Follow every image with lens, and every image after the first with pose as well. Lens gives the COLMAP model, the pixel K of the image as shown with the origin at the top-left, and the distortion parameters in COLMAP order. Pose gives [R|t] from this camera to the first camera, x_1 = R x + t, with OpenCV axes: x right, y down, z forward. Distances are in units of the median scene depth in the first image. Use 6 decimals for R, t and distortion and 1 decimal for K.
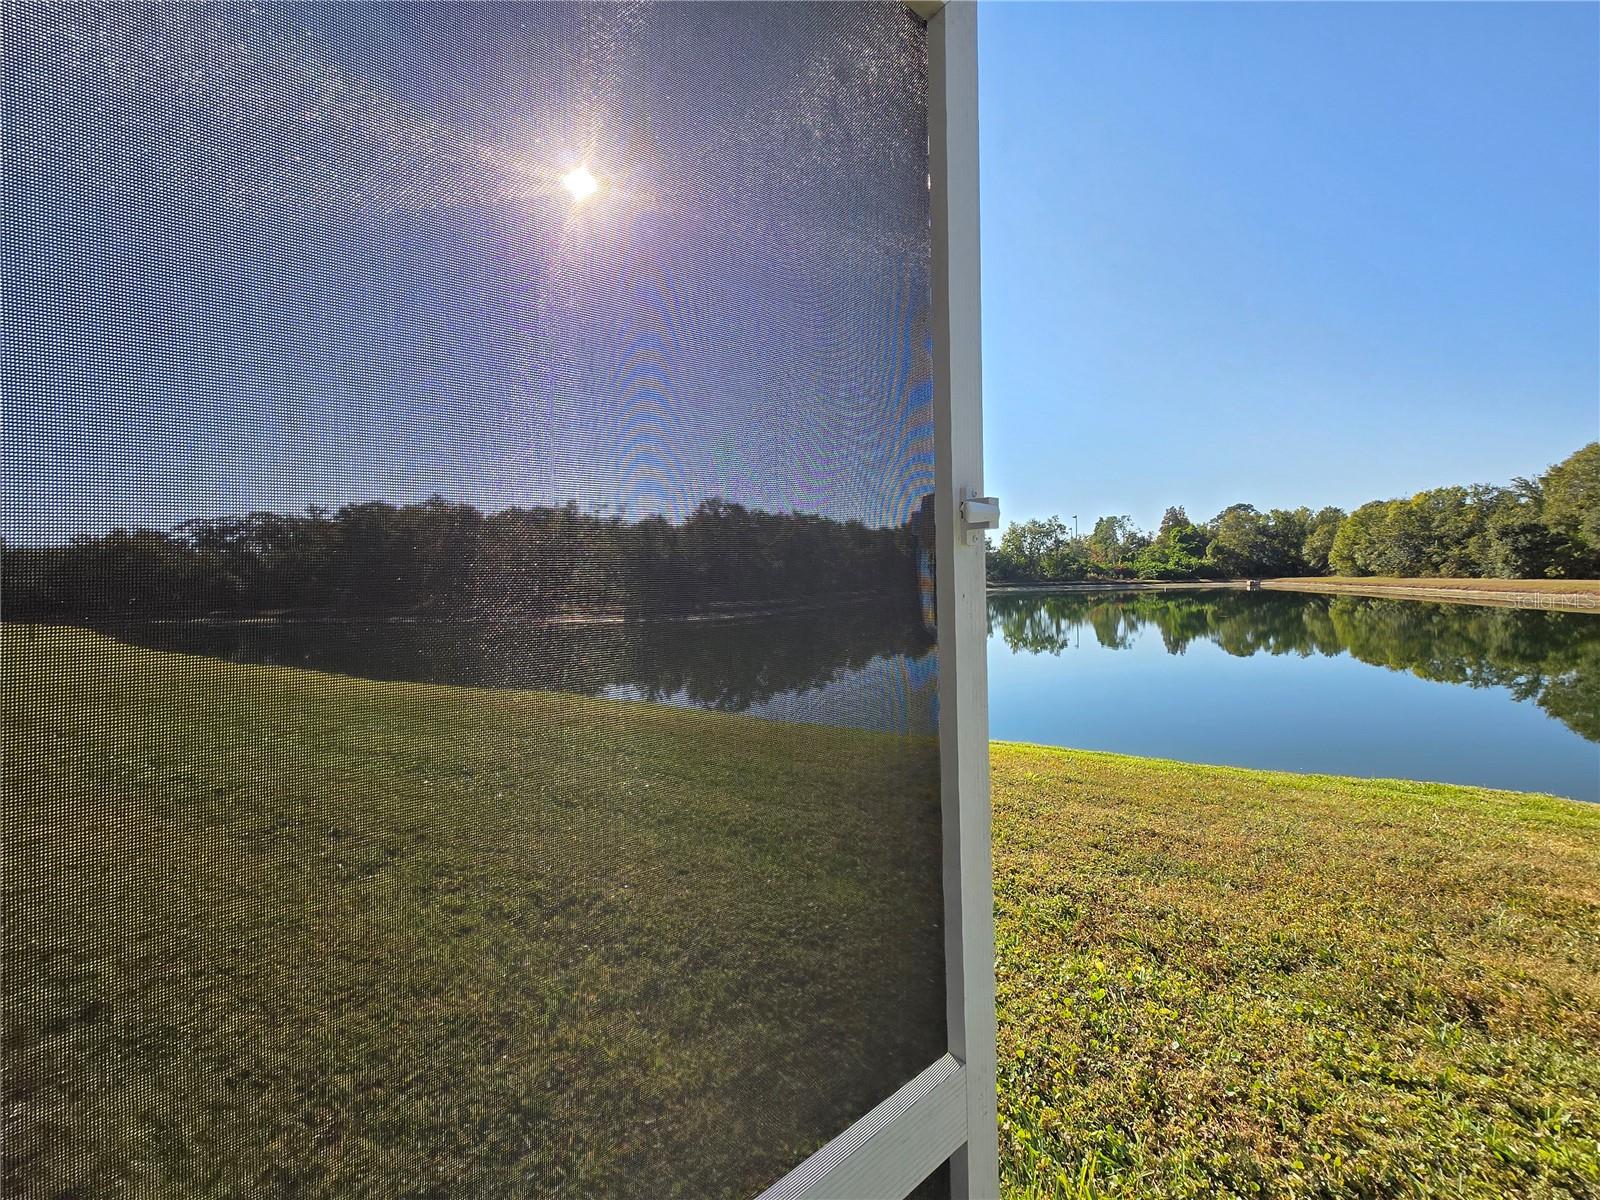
lens RADIAL K [[633.5, 0, 787.7], [0, 633.5, 596.8], [0, 0, 1]] dist [-0.001584, -0.000181]
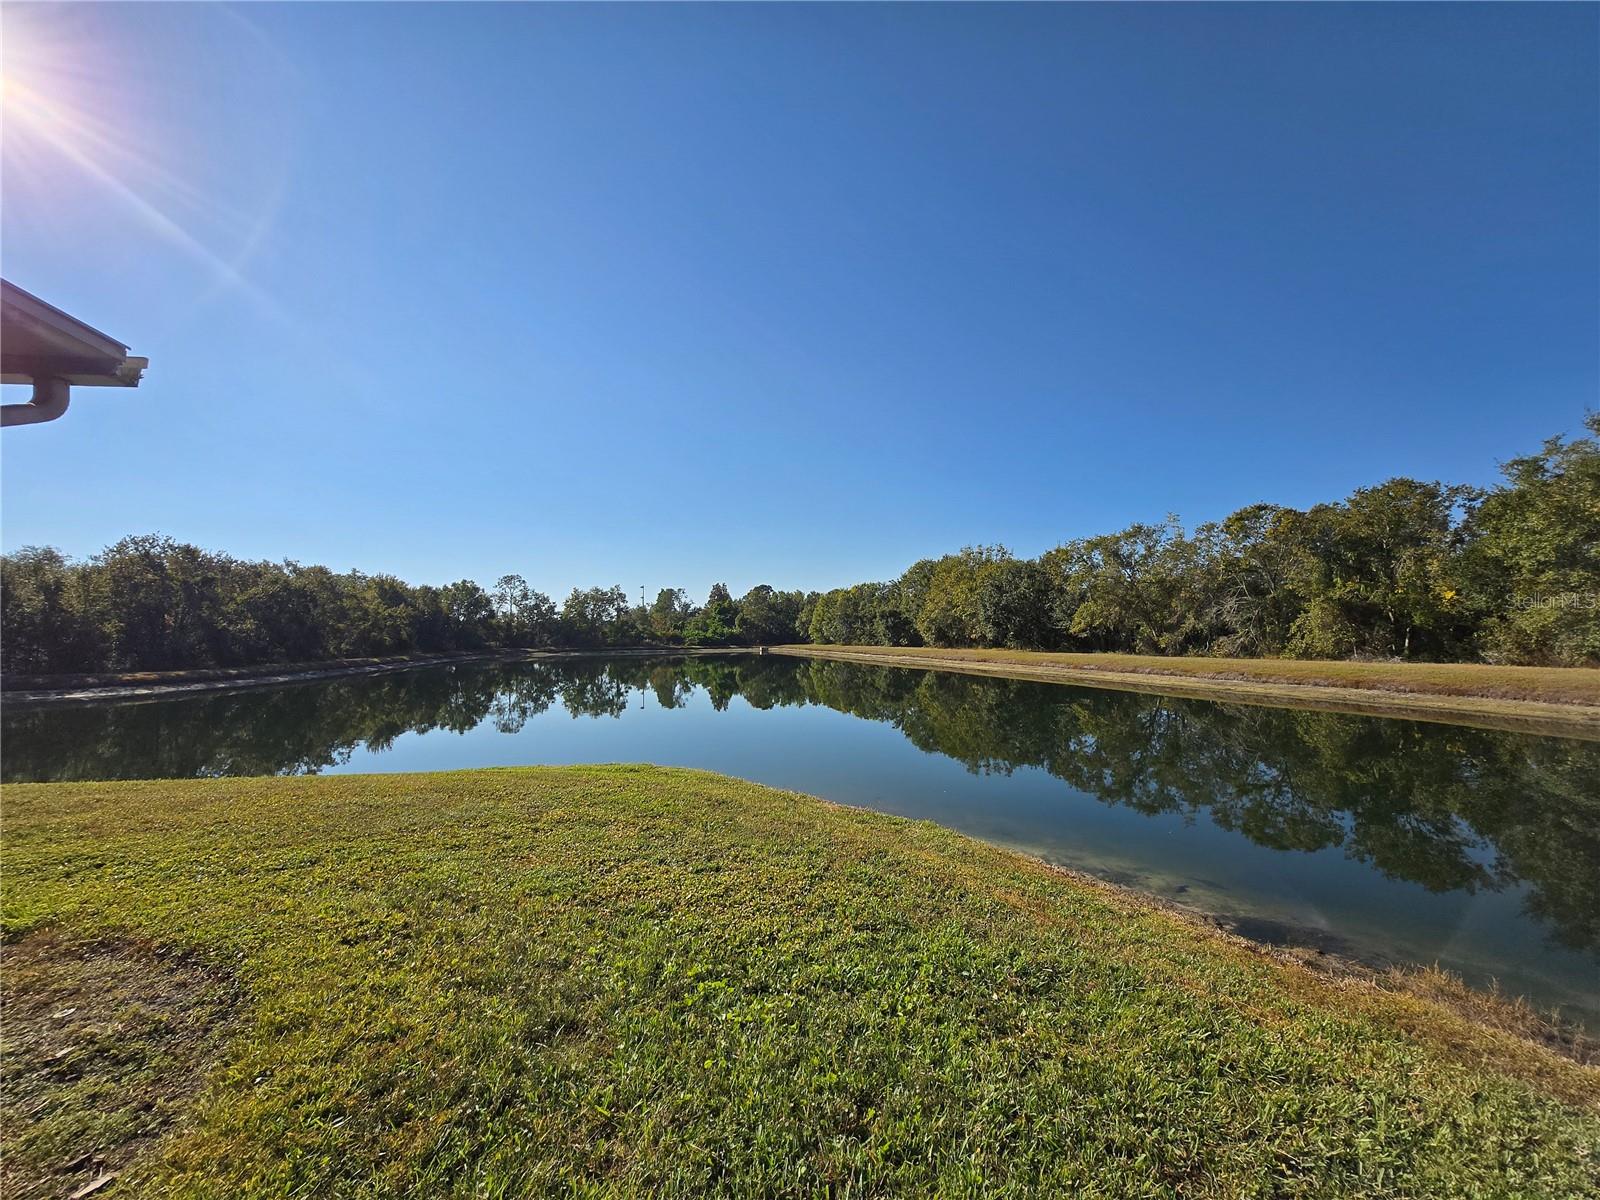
lens RADIAL K [[633.5, 0, 806.2], [0, 633.5, 585.2], [0, 0, 1]] dist [-0.001584, -0.000181]
pose [[0.792513, 0.063449, 0.606545, 0.040034], [0.010069, 0.993076, -0.117038, 0.001093], [-0.609771, 0.098861, 0.786388, -0.055767]]
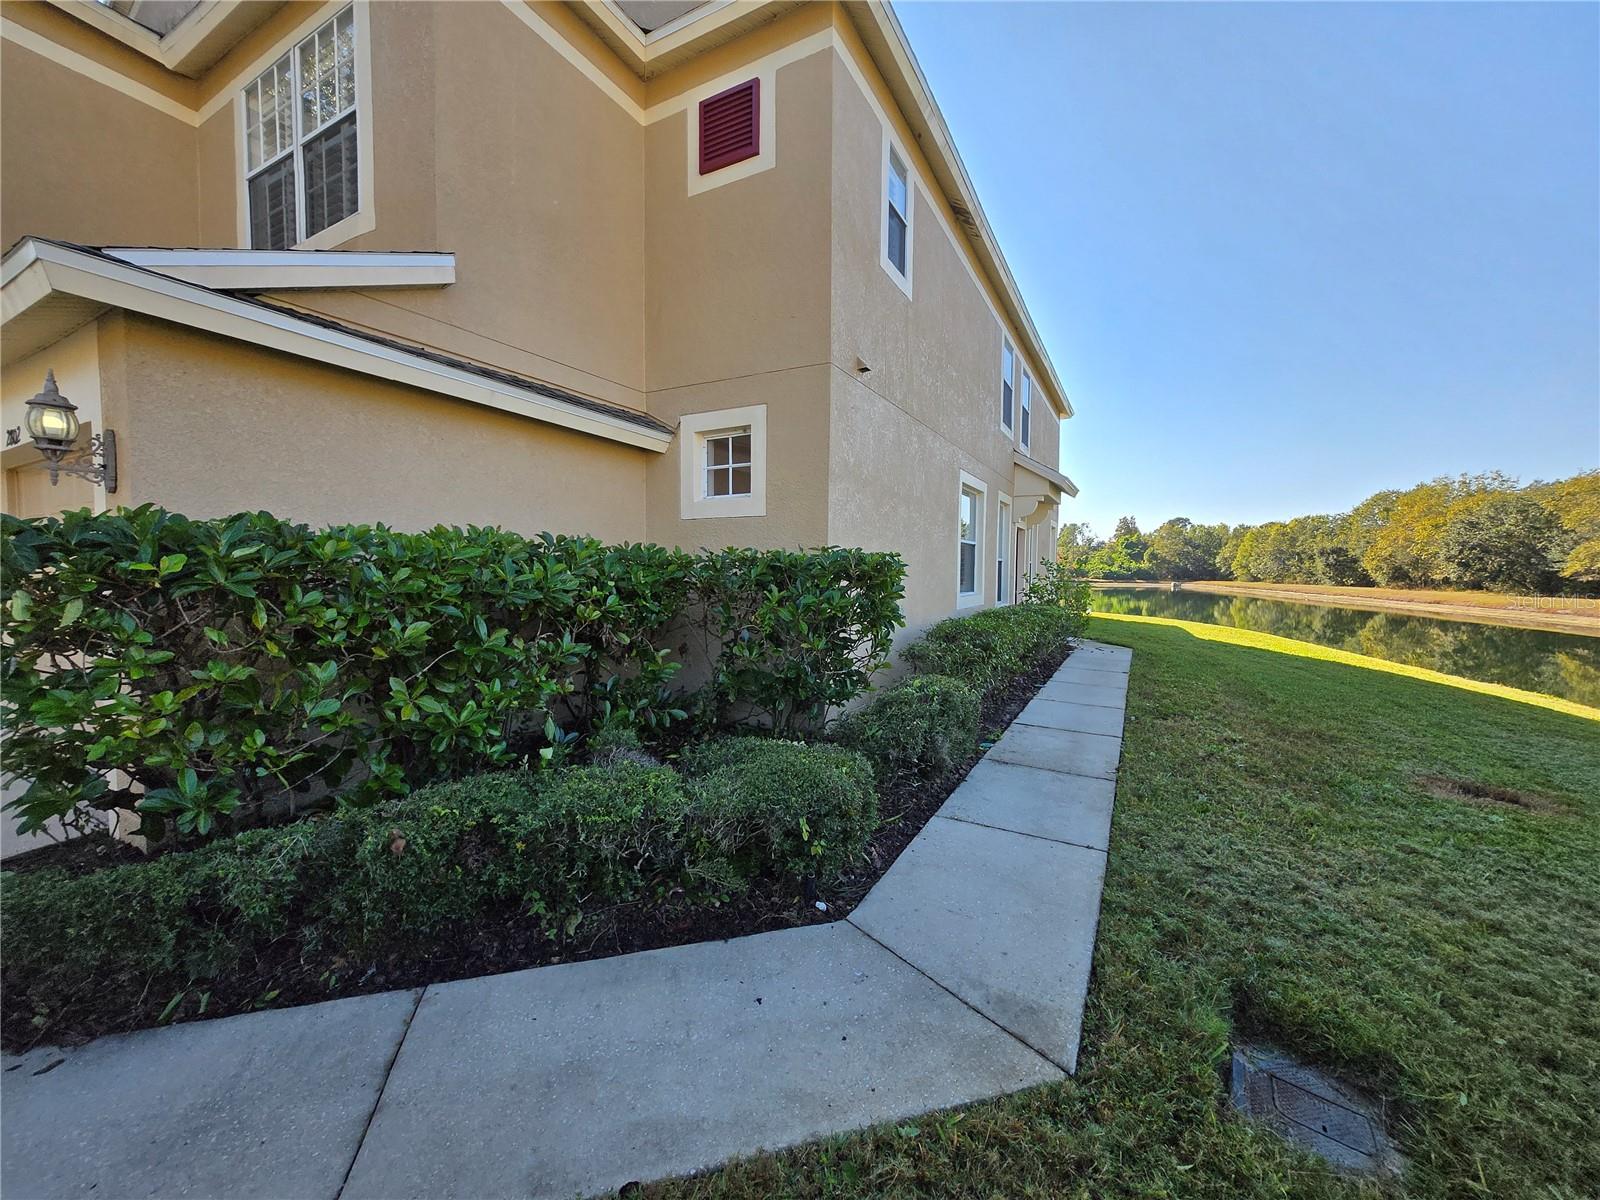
lens RADIAL K [[633.5, 0, 803.4], [0, 633.5, 596.3], [0, 0, 1]] dist [-0.001584, -0.000181]
pose [[0.997985, 0.032209, 0.054672, -0.062241], [-0.033034, 0.999353, 0.014246, 0.008730], [-0.054178, -0.016024, 0.998403, -0.220684]]
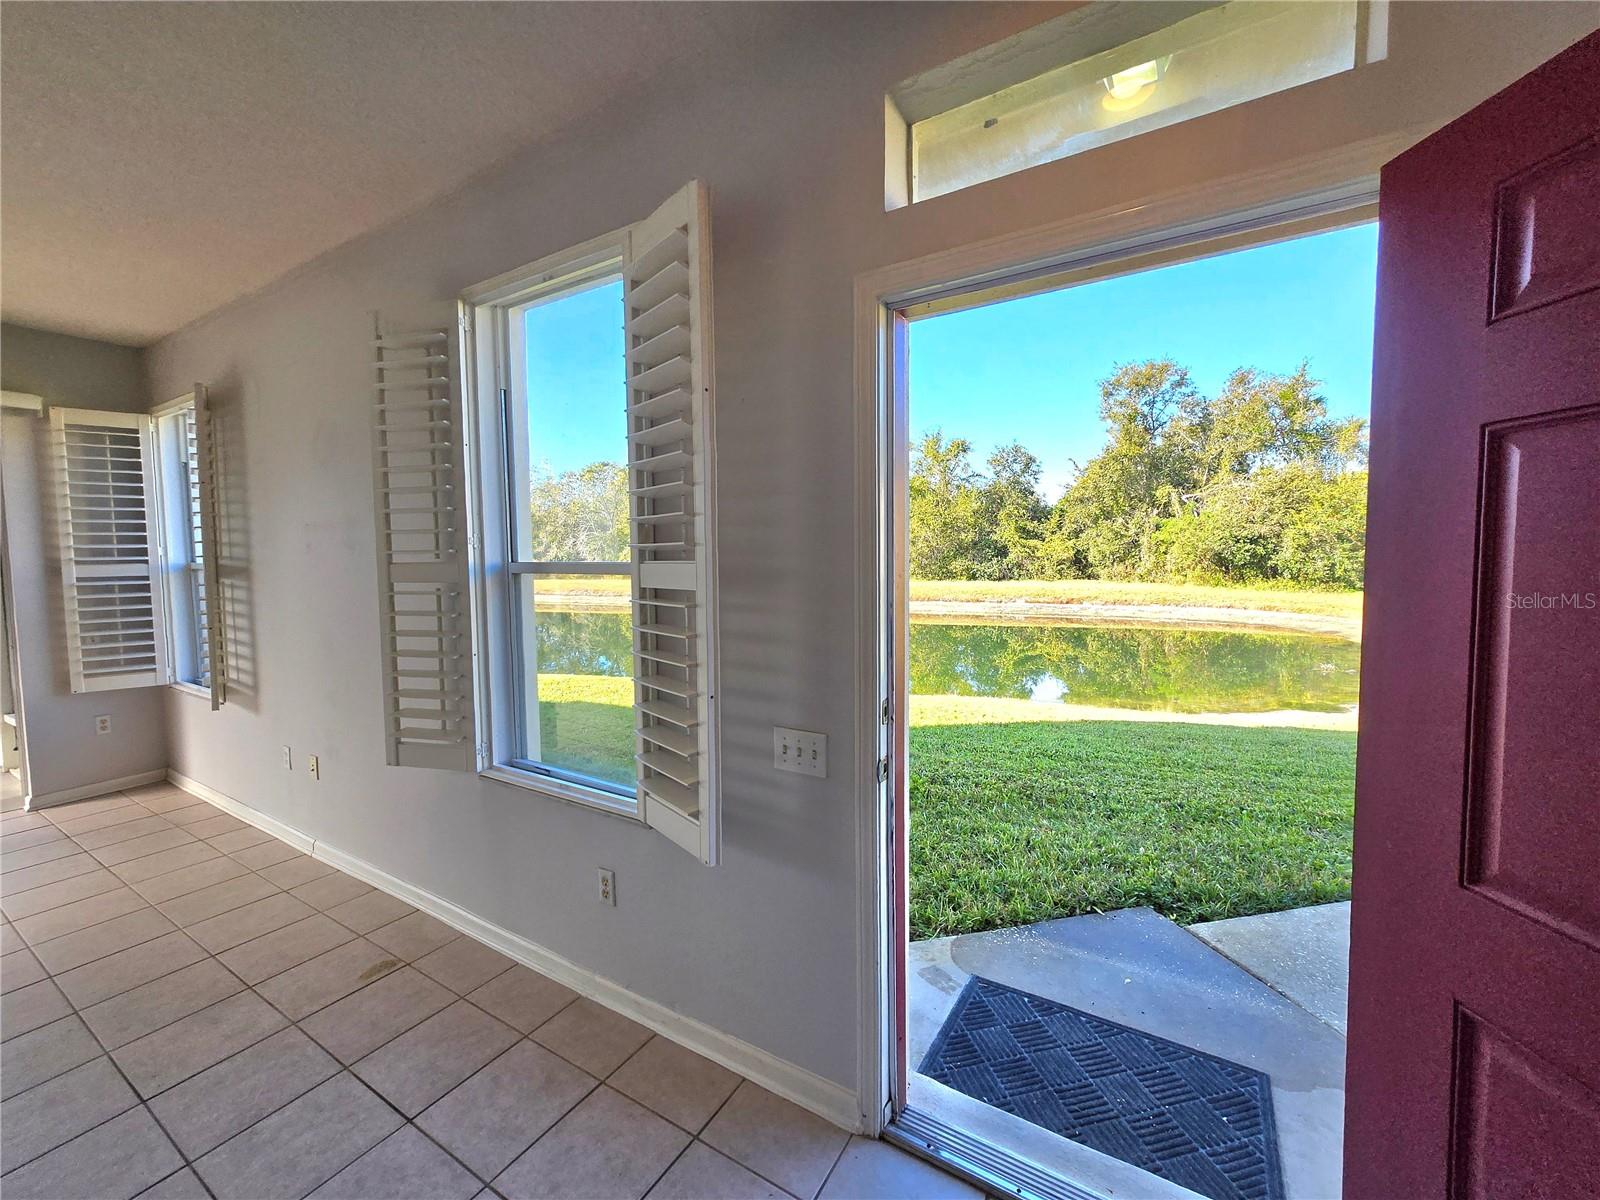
lens RADIAL K [[633.5, 0, 826.6], [0, 633.5, 589.9], [0, 0, 1]] dist [-0.001584, -0.000181]
pose [[-0.017042, -0.033245, 0.999302, -0.029348], [0.039146, 0.998659, 0.033891, 0.001716], [-0.999088, 0.039696, -0.015718, -0.094414]]
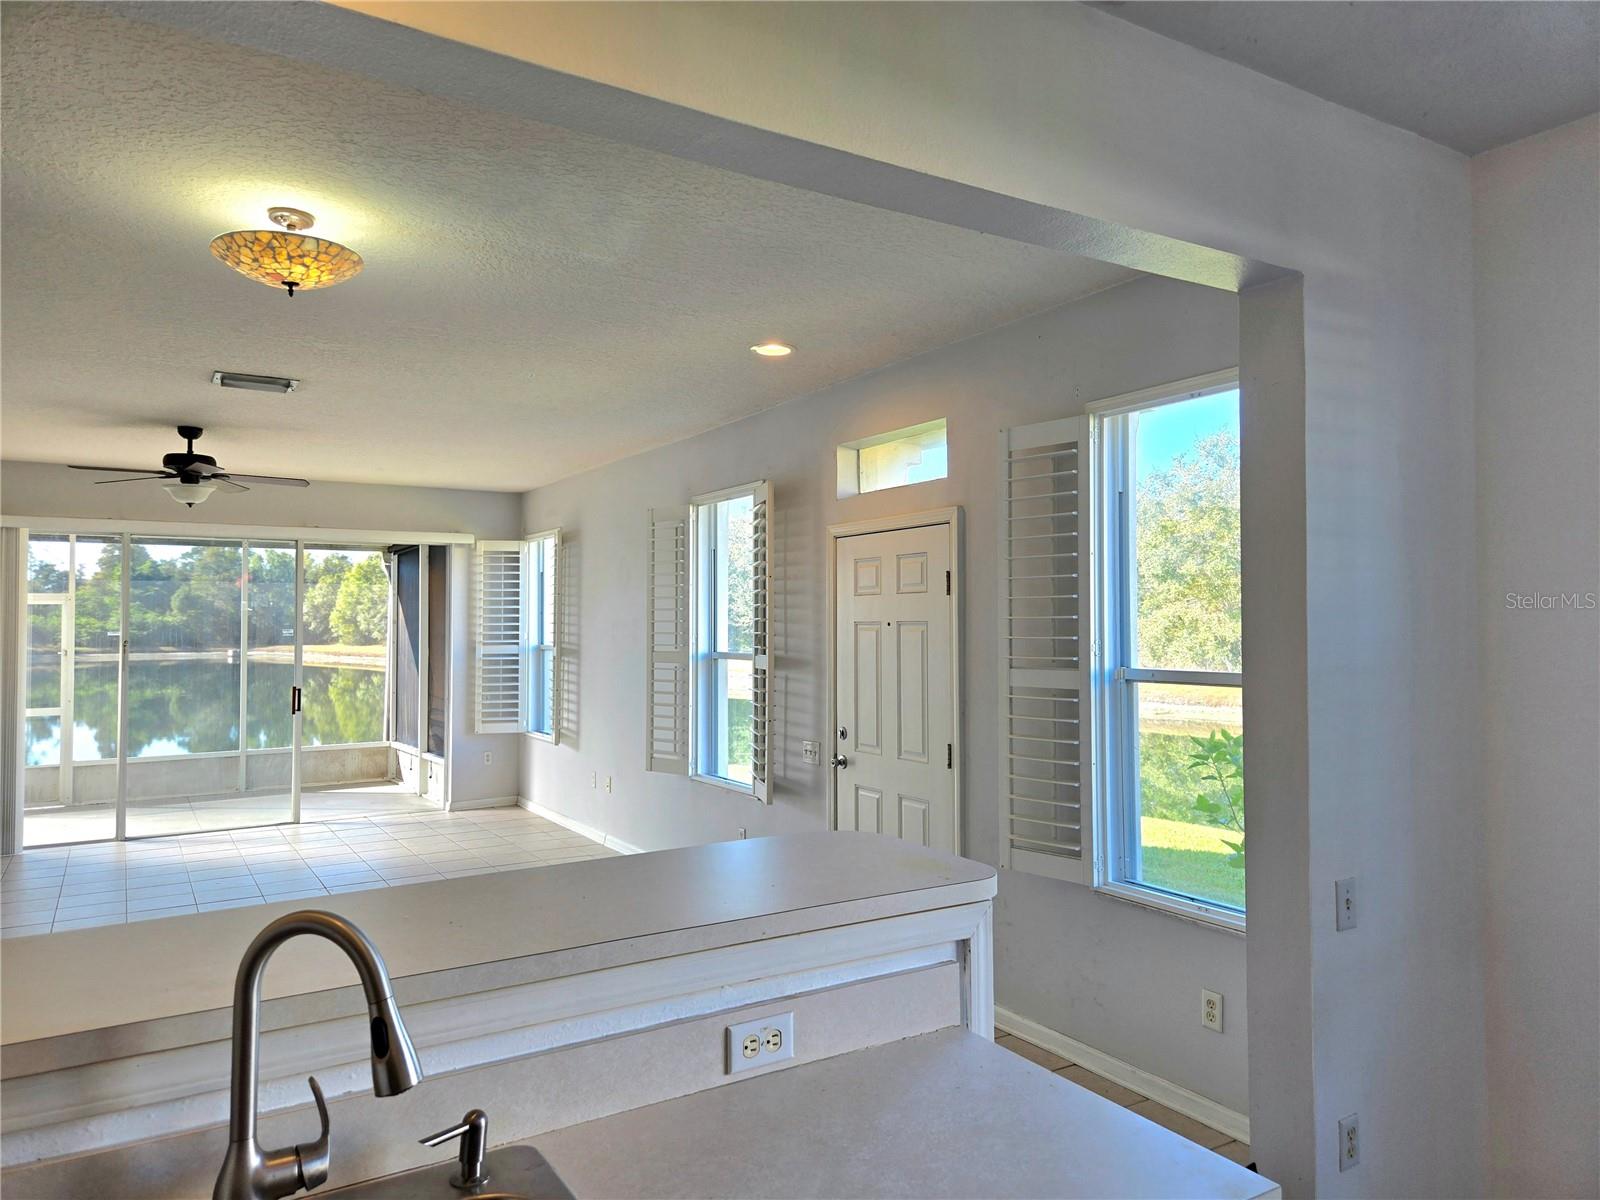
lens RADIAL K [[1084.3, 0, 830.7], [0, 1084.3, 592.6], [0, 0, 1]] dist [0.043113, -0.022034]
pose [[0.438012, 0.052179, 0.897454, -0.063303], [0.015942, 0.997706, -0.065788, 0.001894], [-0.898828, 0.043123, 0.436176, -0.119455]]
